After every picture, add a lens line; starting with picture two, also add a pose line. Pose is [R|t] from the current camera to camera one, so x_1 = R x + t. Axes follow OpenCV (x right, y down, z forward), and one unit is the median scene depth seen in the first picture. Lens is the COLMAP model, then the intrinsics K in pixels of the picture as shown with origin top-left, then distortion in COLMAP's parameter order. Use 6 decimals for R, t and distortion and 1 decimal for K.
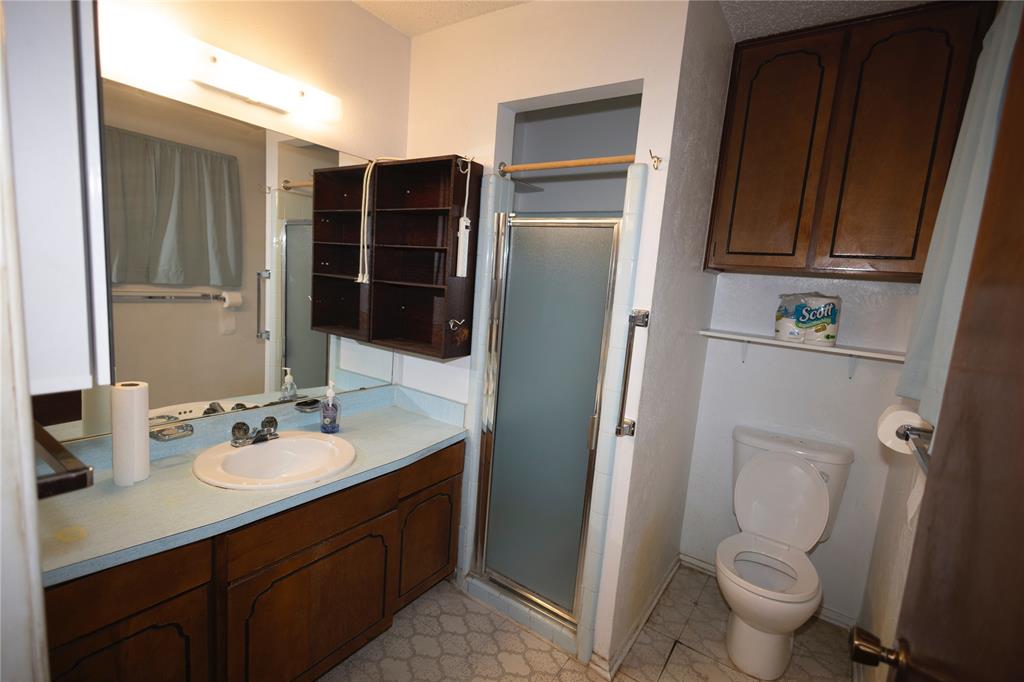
lens RADIAL K [[468.1, 0, 512.0], [0, 468.1, 341.0], [0, 0, 1]] dist [0.035425, -0.009825]
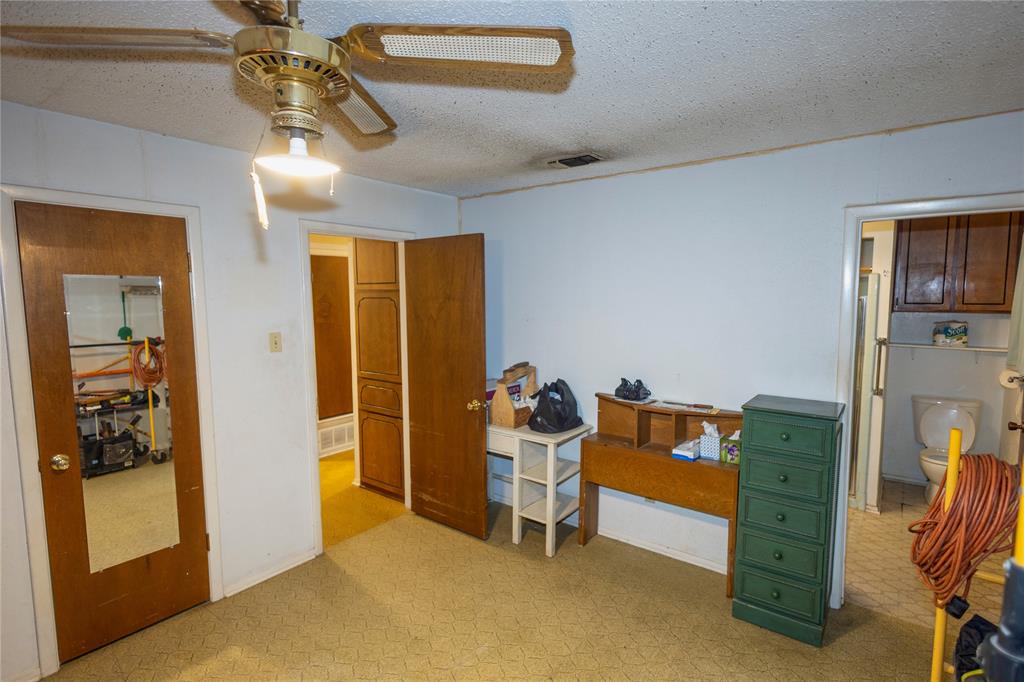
lens RADIAL K [[508.9, 0, 521.1], [0, 508.9, 344.8], [0, 0, 1]] dist [0.042858, -0.013740]
pose [[0.996640, -0.068321, -0.045168, -1.039288], [0.066734, 0.997130, -0.035759, -0.045115], [0.047481, 0.032625, 0.998339, -1.207896]]
